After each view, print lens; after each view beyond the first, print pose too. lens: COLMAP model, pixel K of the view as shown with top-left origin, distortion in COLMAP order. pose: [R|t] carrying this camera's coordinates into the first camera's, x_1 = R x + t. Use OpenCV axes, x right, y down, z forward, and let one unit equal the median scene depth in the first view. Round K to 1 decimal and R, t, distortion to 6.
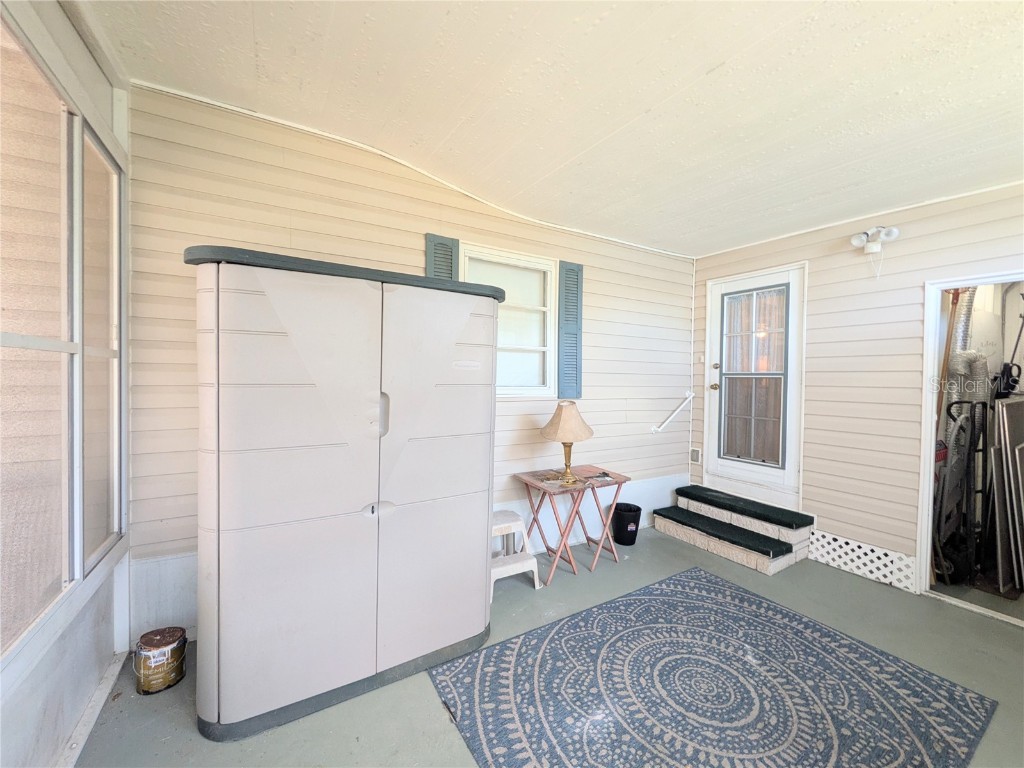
lens RADIAL K [[410.9, 0, 511.9], [0, 410.9, 380.7], [0, 0, 1]] dist [-0.001980, 0.000397]
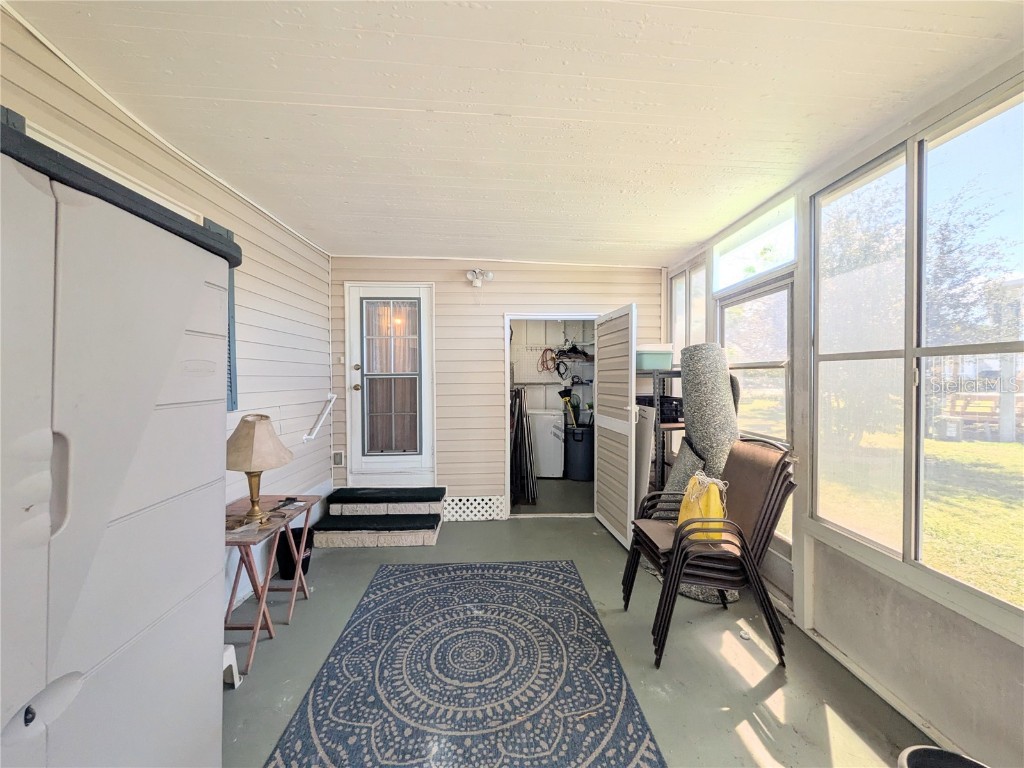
lens RADIAL K [[410.9, 0, 512.7], [0, 410.9, 381.9], [0, 0, 1]] dist [-0.001980, 0.000397]
pose [[0.482447, -0.028895, 0.875449, -0.322842], [0.022539, 0.999534, 0.020570, -0.017247], [-0.875635, 0.009808, 0.482873, 0.255048]]
